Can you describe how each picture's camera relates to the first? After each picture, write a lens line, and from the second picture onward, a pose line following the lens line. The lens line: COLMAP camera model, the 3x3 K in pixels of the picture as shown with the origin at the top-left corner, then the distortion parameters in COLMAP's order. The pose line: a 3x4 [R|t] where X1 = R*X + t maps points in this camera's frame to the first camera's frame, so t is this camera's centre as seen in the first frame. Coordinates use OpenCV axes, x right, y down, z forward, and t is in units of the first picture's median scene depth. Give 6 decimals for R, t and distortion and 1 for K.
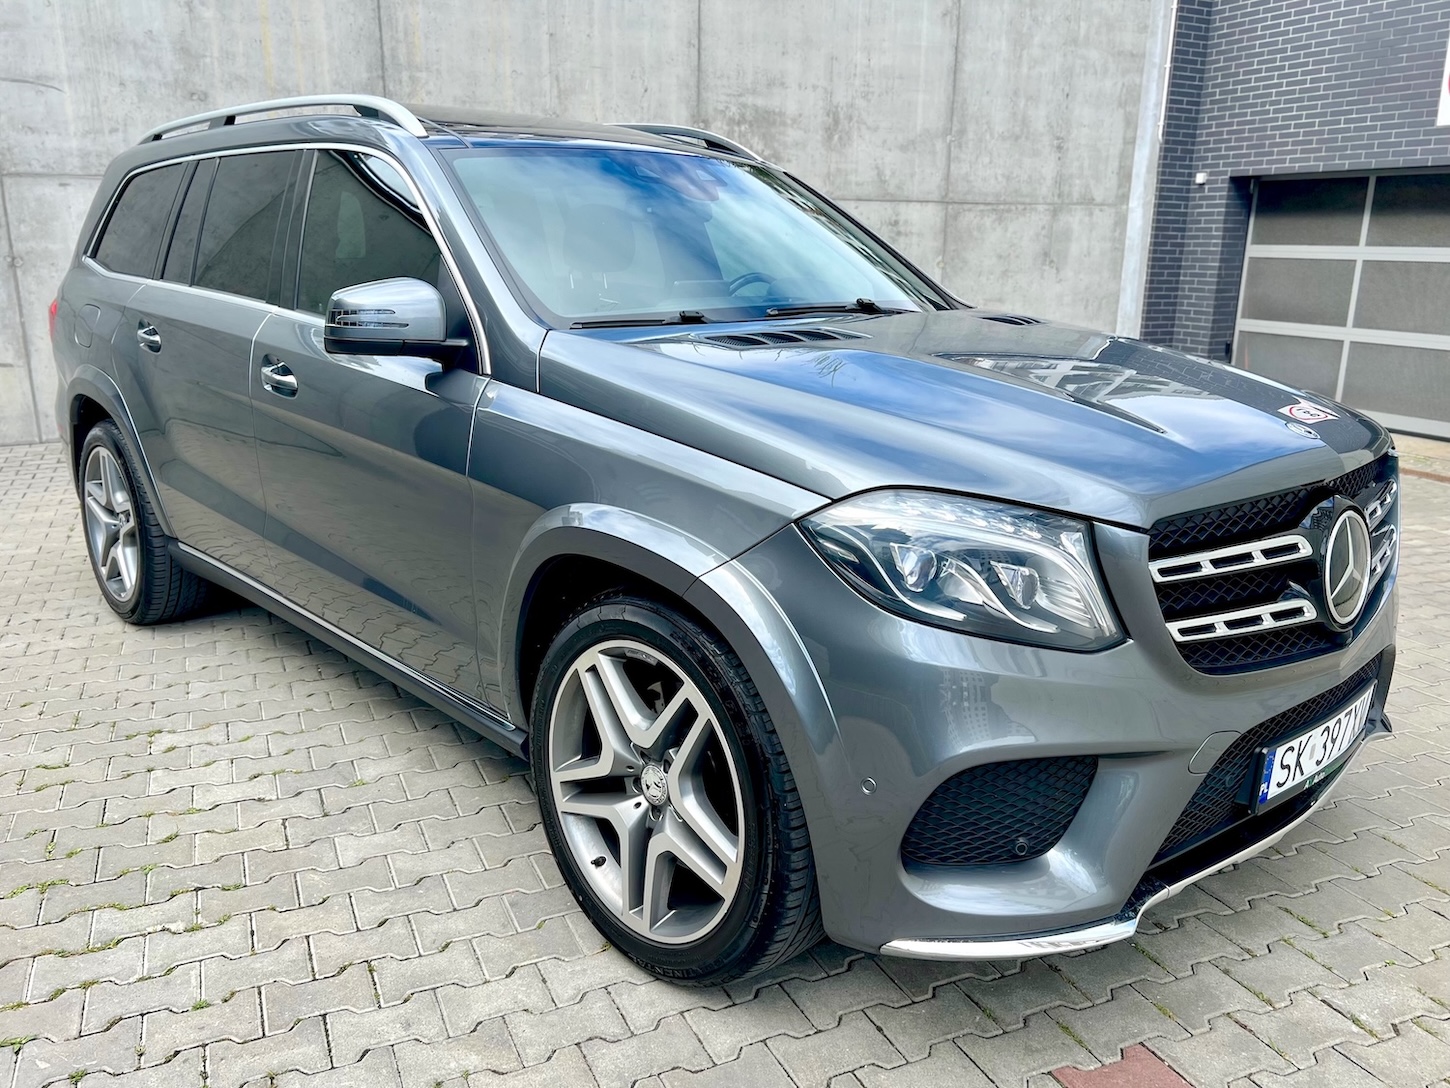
lens RADIAL K [[1174.9, 0, 737.6], [0, 1174.9, 549.9], [0, 0, 1]] dist [0.039628, -0.028851]
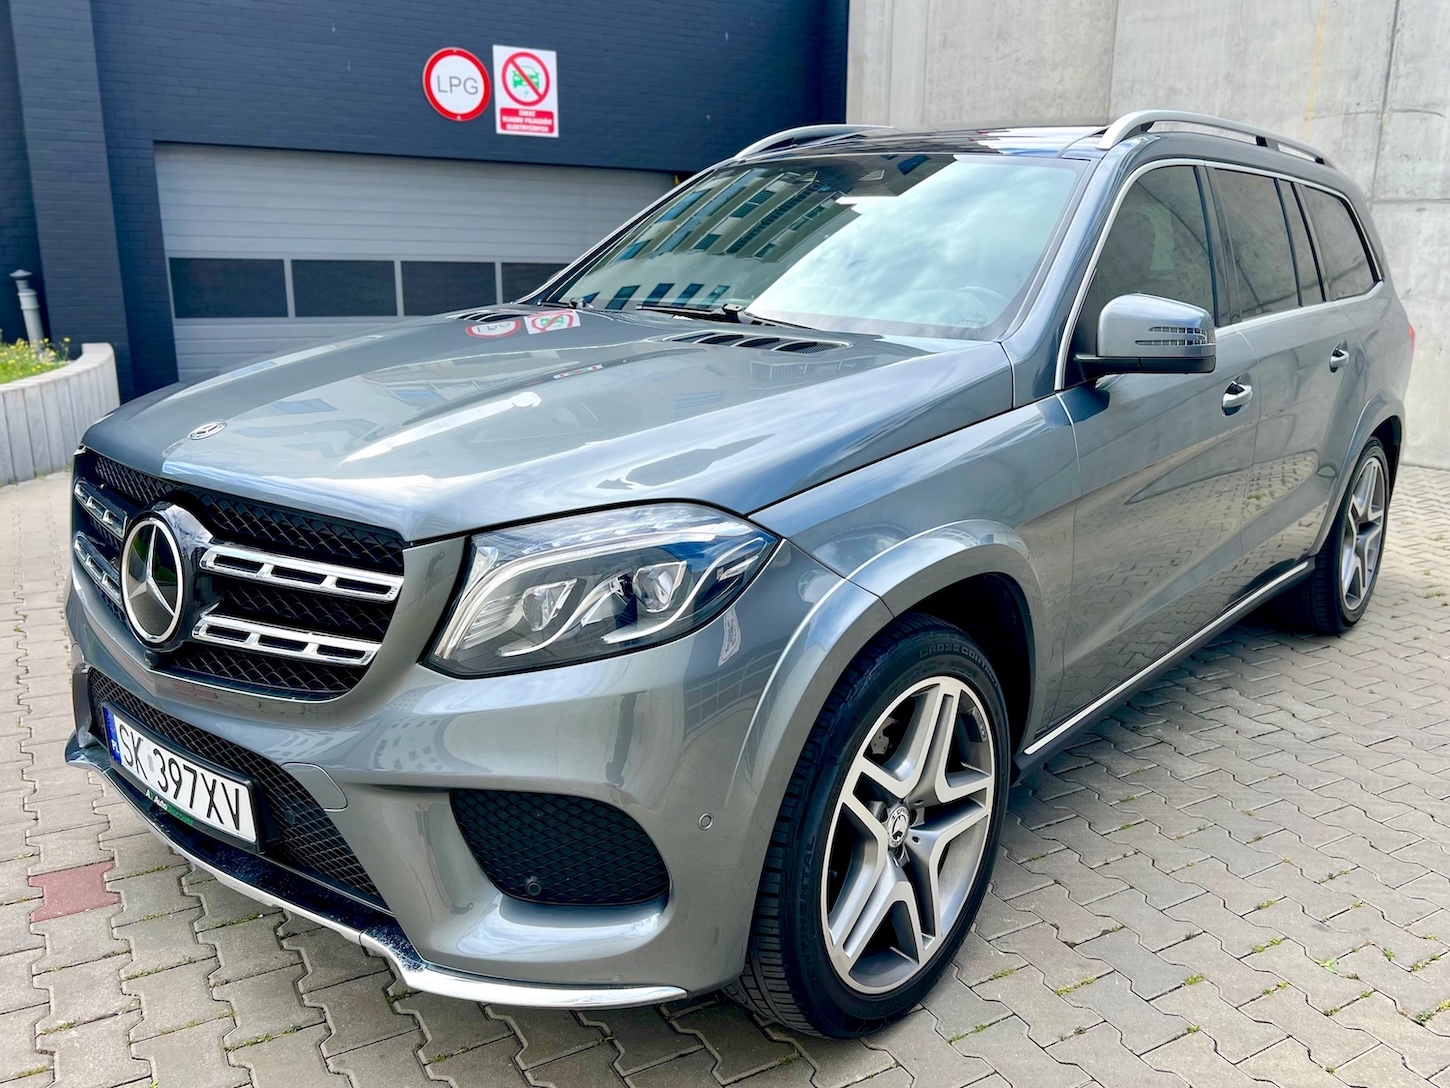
lens RADIAL K [[1174.9, 0, 764.3], [0, 1174.9, 547.6], [0, 0, 1]] dist [0.039628, -0.028851]
pose [[0.142460, 0.248019, -0.958223, 0.382869], [-0.279990, 0.938655, 0.201328, -0.085144], [0.949374, 0.239612, 0.203164, 0.334049]]
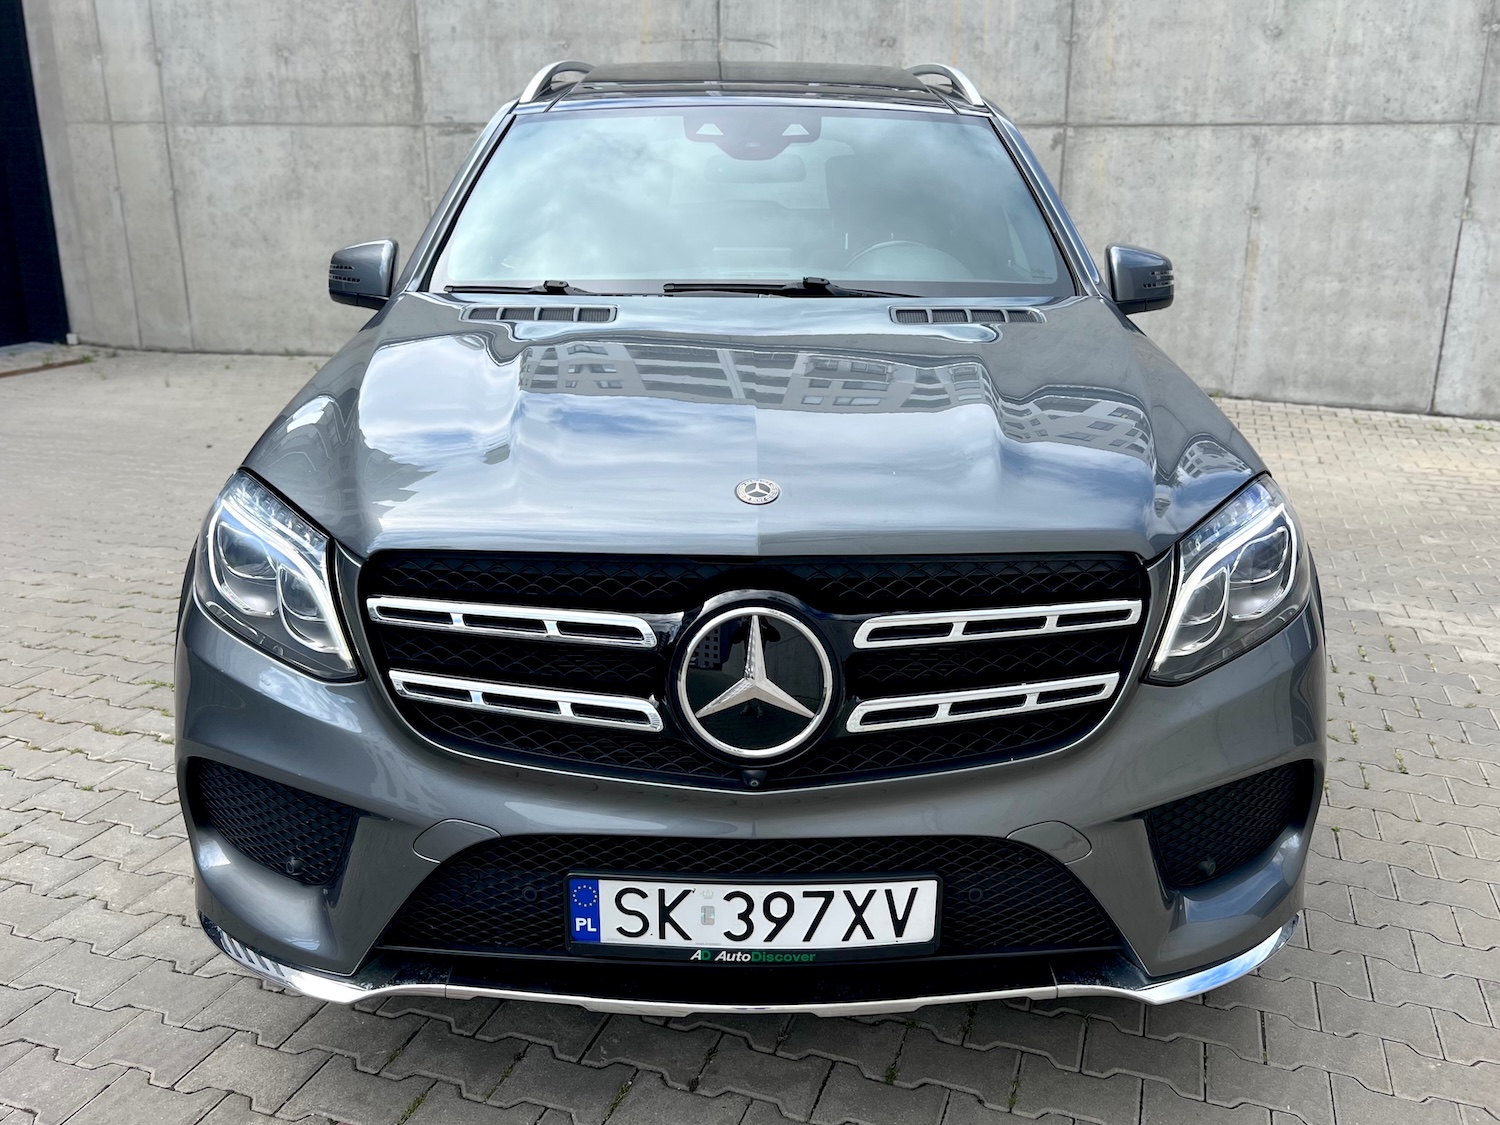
lens RADIAL K [[1299.0, 0, 745.0], [0, 1299.0, 549.0], [0, 0, 1]] dist [0.040651, -0.020142]
pose [[0.731346, 0.189967, -0.655016, 0.270232], [-0.174865, 0.980549, 0.089136, -0.036374], [0.659208, 0.049350, 0.750339, 0.104477]]
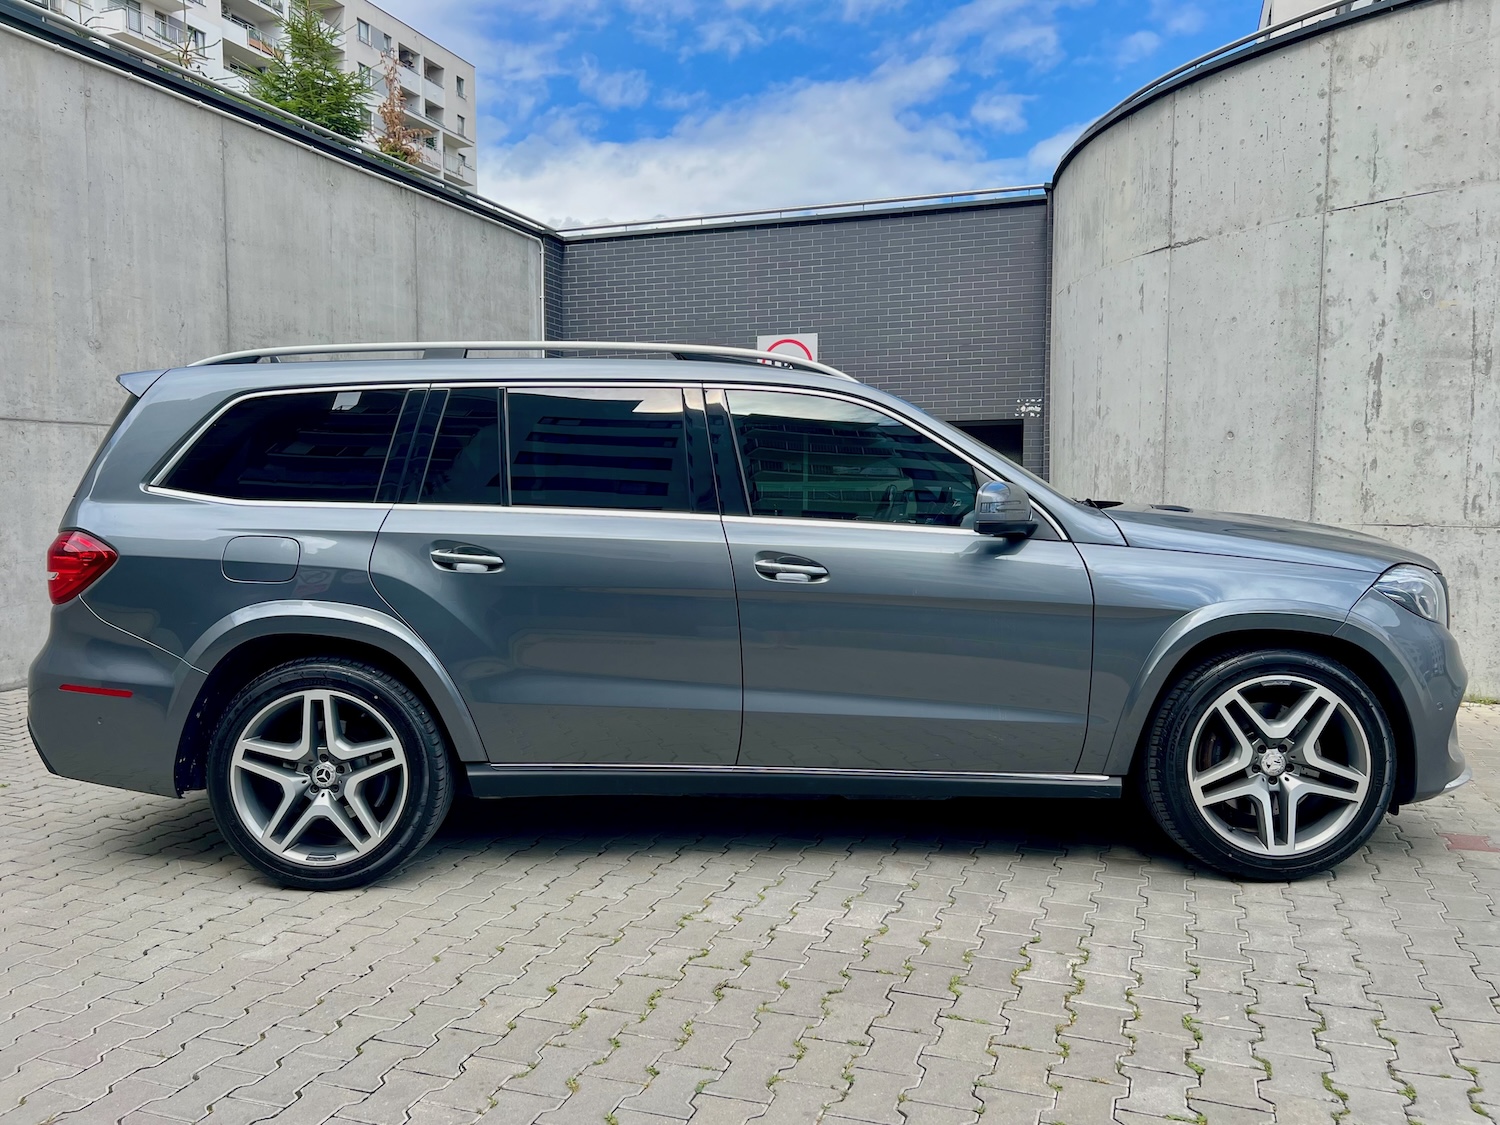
lens RADIAL K [[1148.4, 0, 762.2], [0, 1148.4, 571.7], [0, 0, 1]] dist [0.038960, -0.035803]
pose [[0.704648, -0.064044, 0.706661, -0.487798], [0.192112, 0.975940, -0.103117, -0.010460], [-0.683055, 0.208419, 0.699998, 0.079981]]
